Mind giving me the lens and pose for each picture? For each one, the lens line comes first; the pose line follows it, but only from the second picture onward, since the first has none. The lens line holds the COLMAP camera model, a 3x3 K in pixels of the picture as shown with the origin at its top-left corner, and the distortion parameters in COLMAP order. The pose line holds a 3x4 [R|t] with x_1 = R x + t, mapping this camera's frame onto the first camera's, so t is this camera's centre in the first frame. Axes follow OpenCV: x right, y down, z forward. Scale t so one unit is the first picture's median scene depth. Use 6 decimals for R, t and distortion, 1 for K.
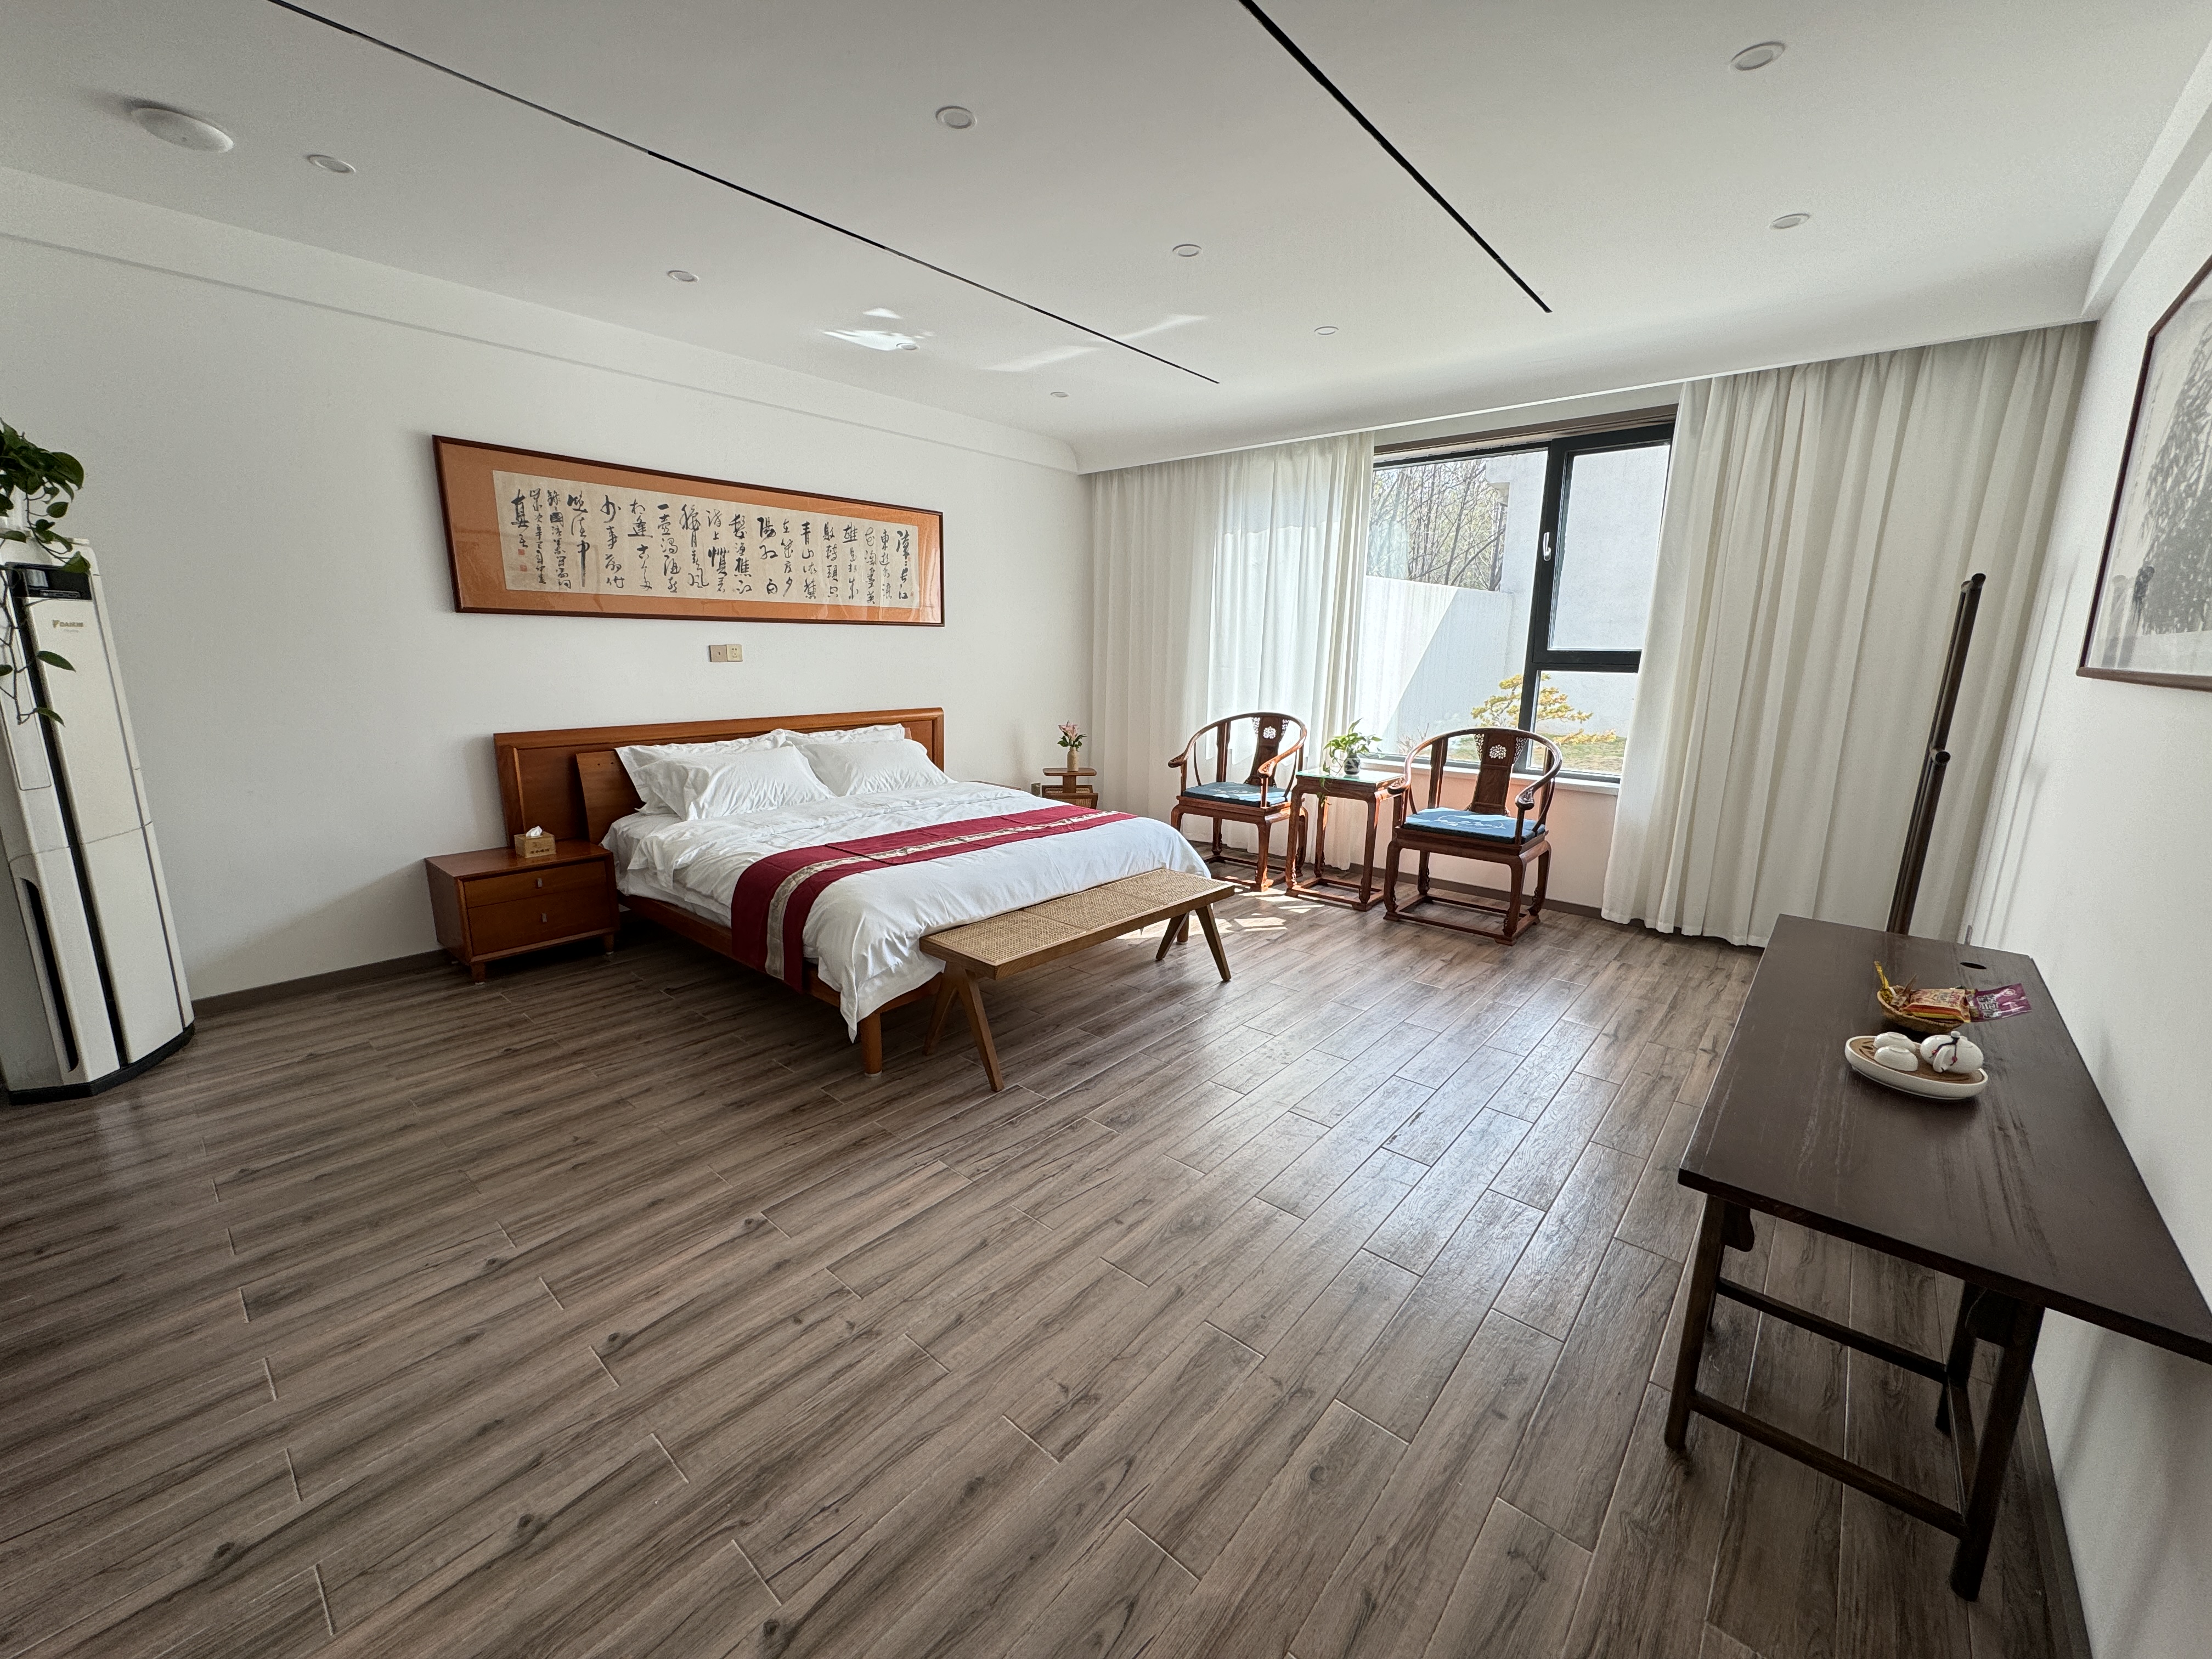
lens RADIAL K [[877.8, 0, 1106.0], [0, 877.8, 829.5], [0, 0, 1]] dist [-0.001074, 0.000224]
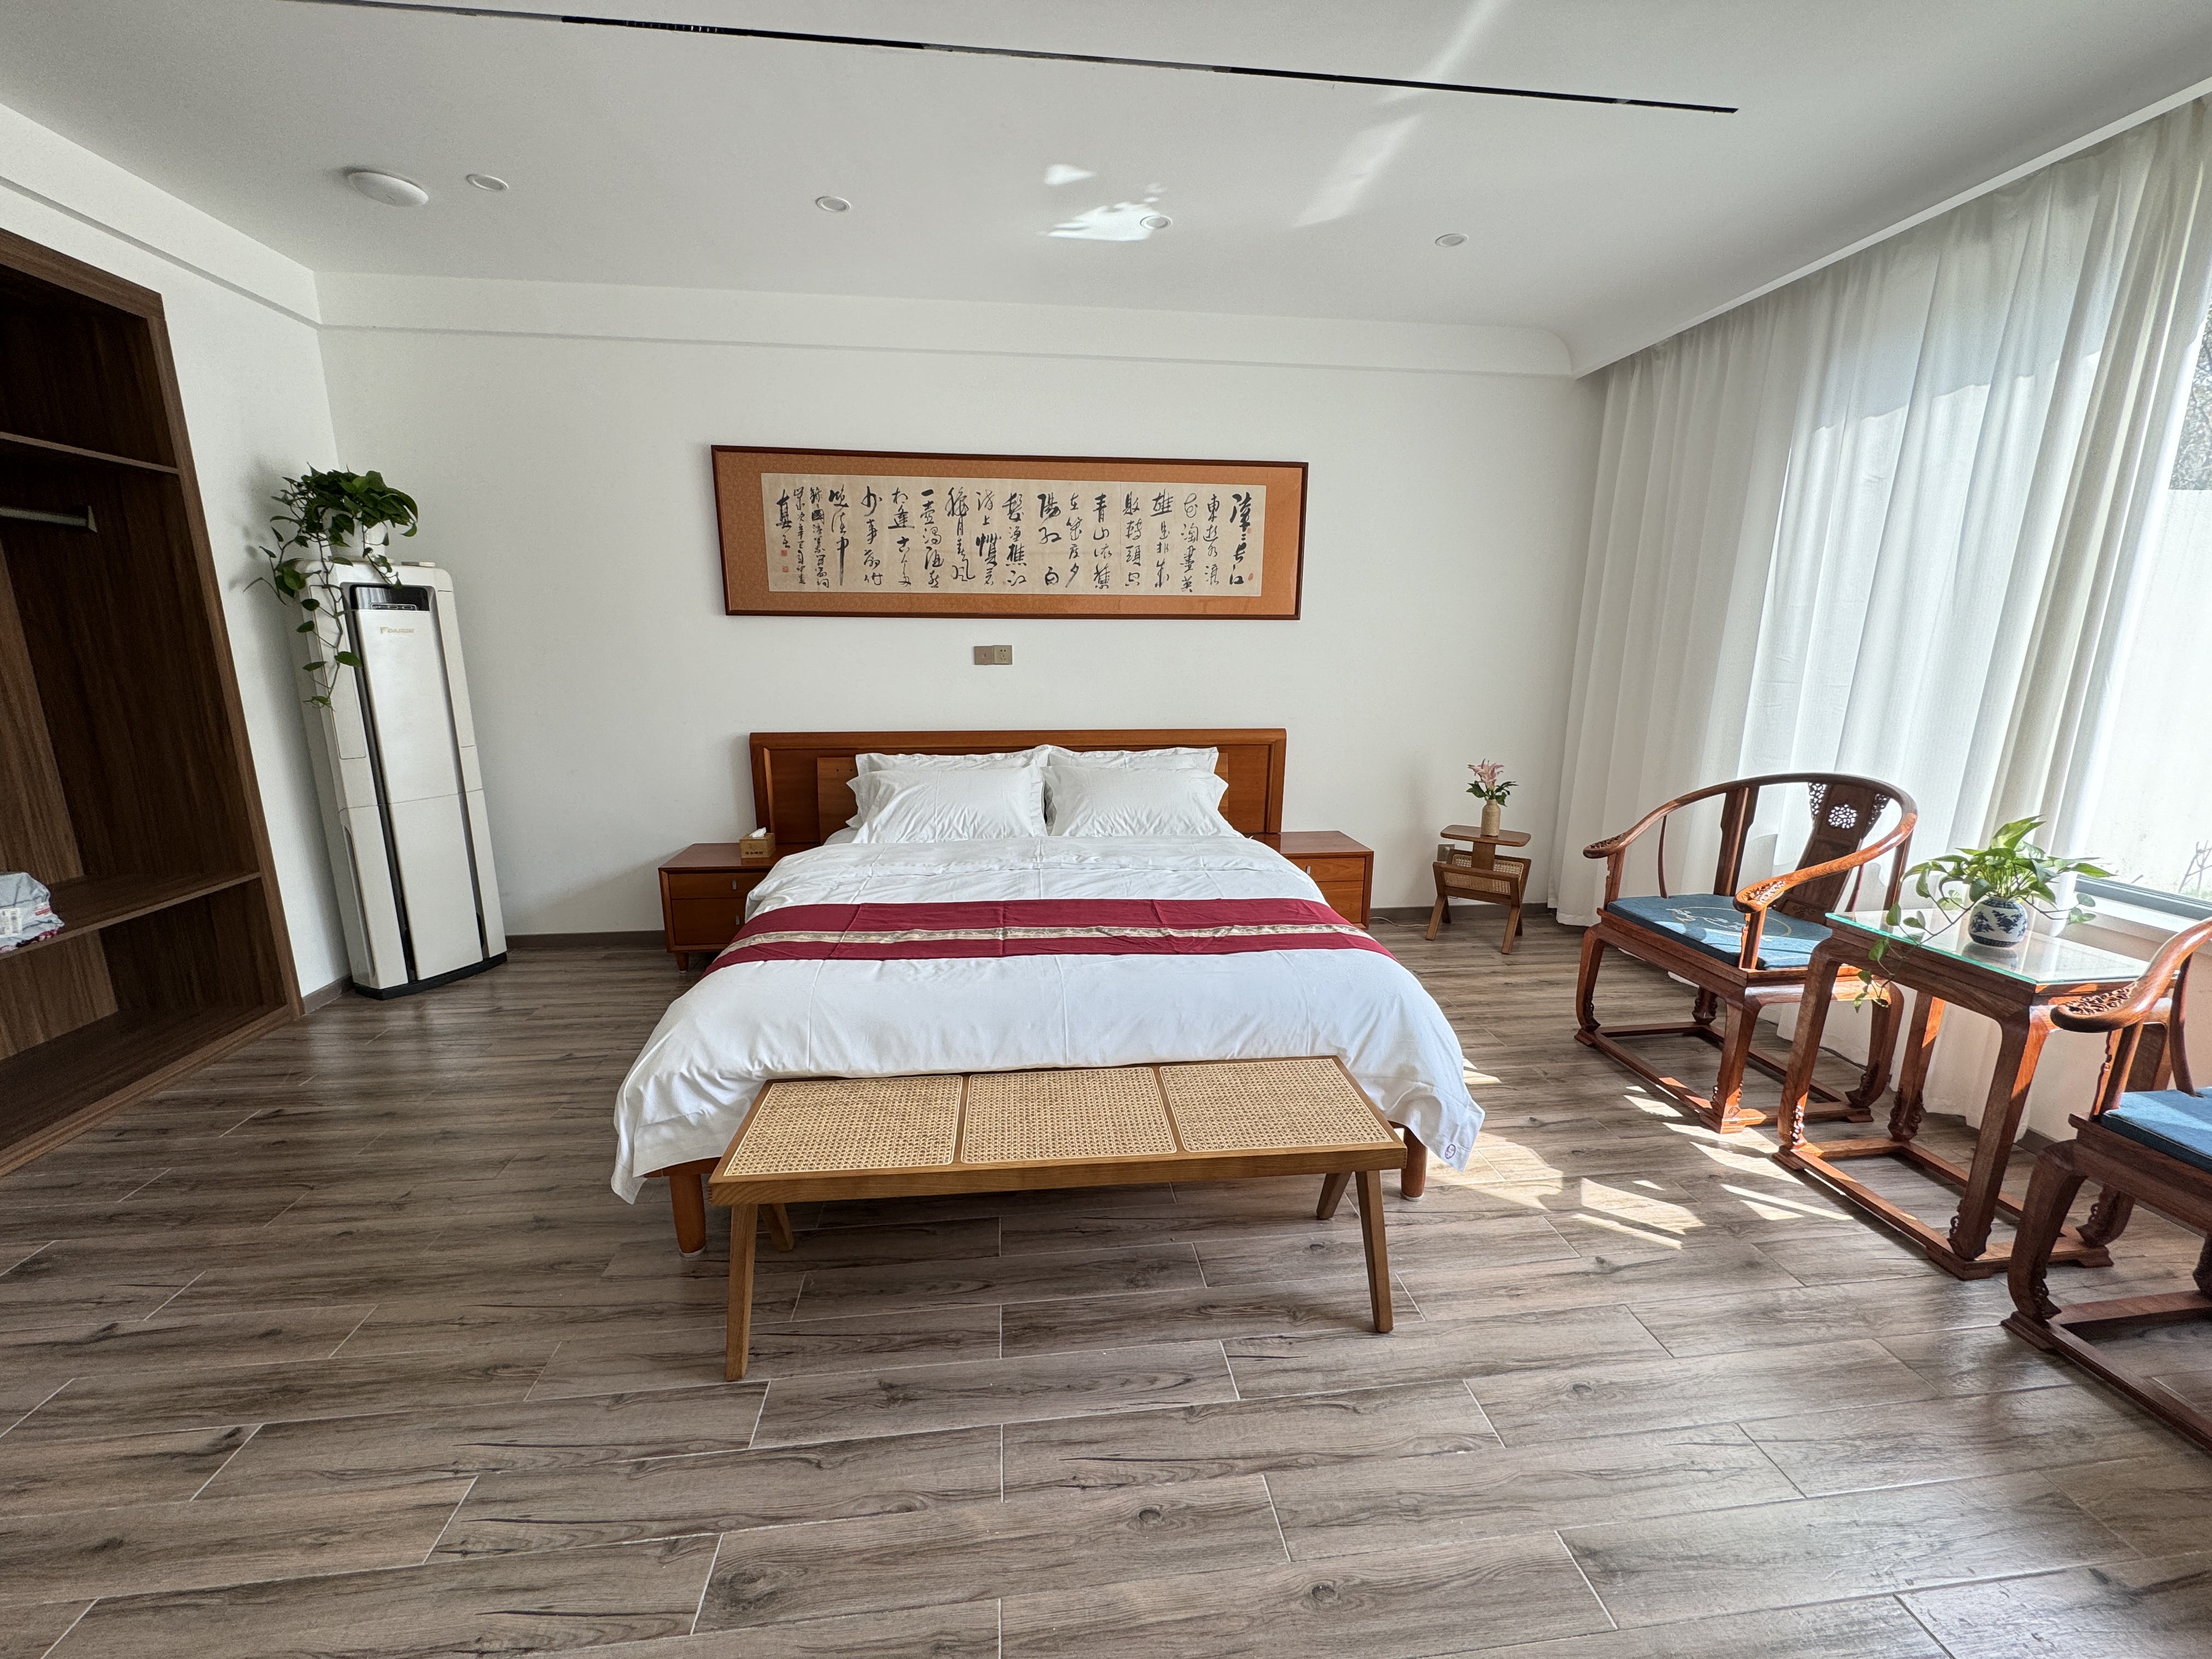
lens RADIAL K [[877.8, 0, 1106.0], [0, 877.8, 829.5], [0, 0, 1]] dist [-0.001074, 0.000224]
pose [[0.736212, 0.132277, -0.663698, 0.260565], [-0.135644, 0.989653, 0.046777, -0.086600], [0.663018, 0.055589, 0.746537, 0.439458]]
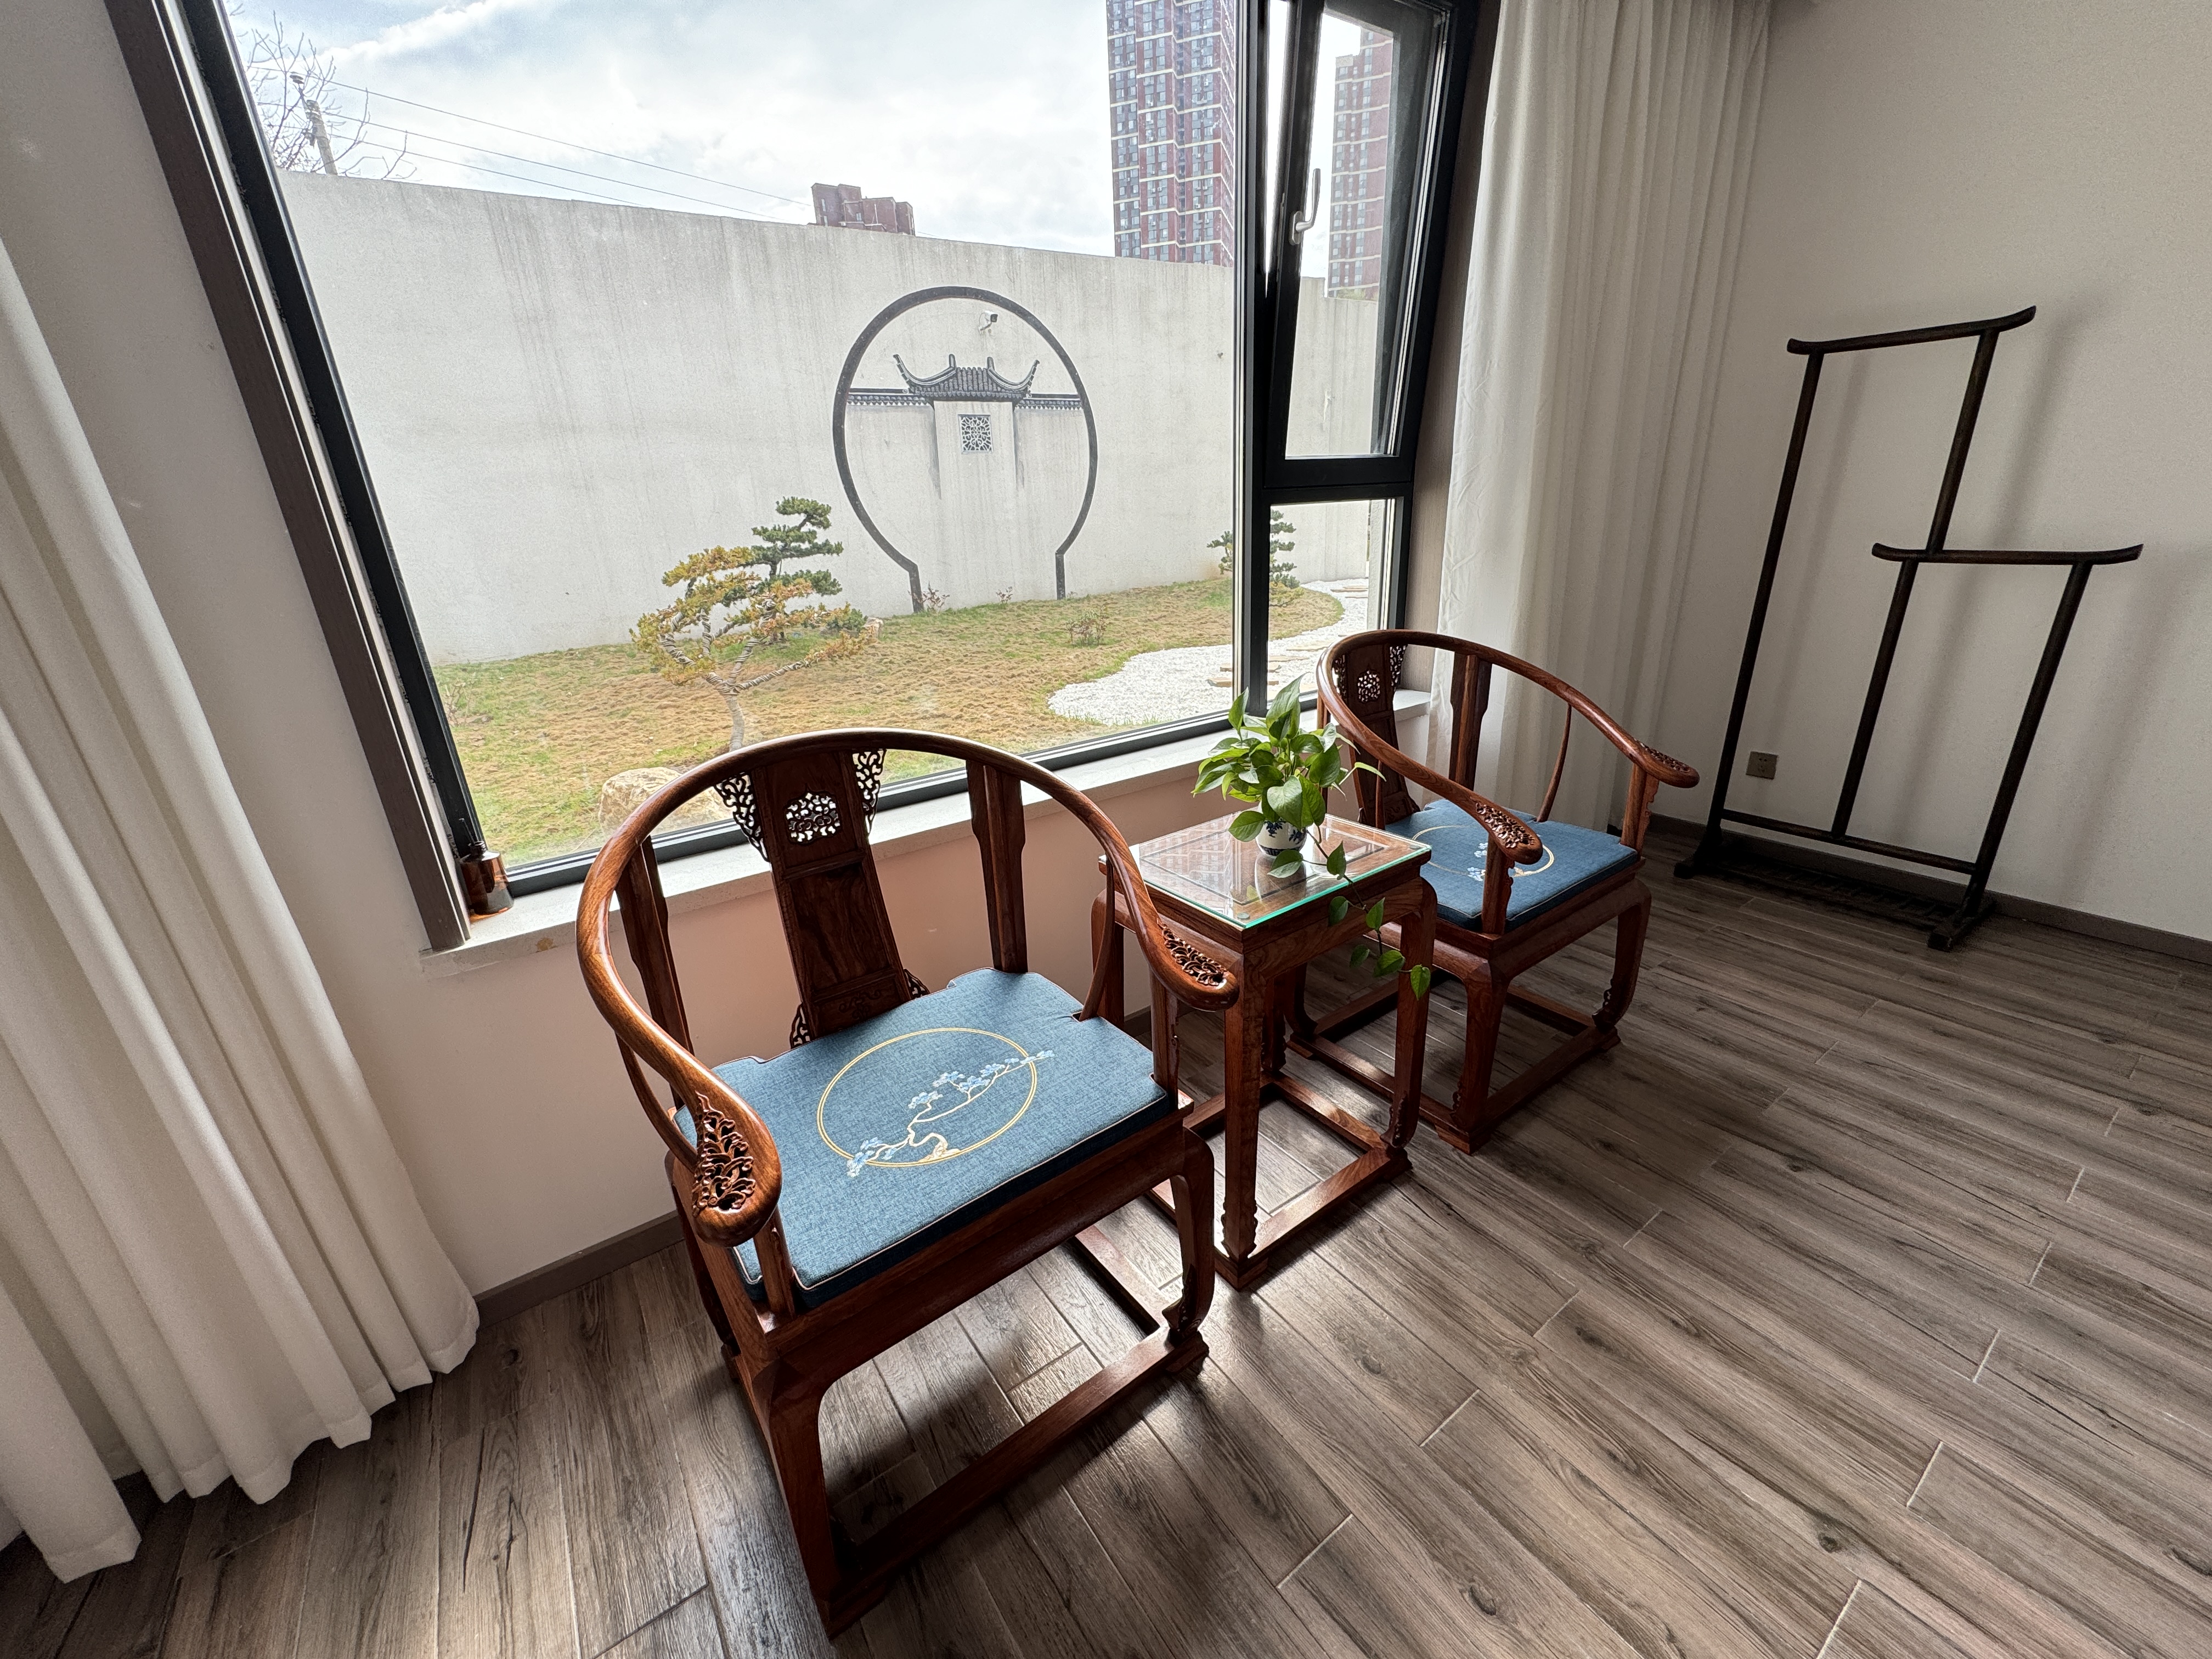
lens RADIAL K [[877.8, 0, 1106.0], [0, 877.8, 829.5], [0, 0, 1]] dist [-0.001074, 0.000224]
pose [[0.232245, -0.360648, 0.903324, -0.025173], [0.247281, 0.920096, 0.303768, -0.201075], [-0.940699, 0.152826, 0.302869, 1.052146]]
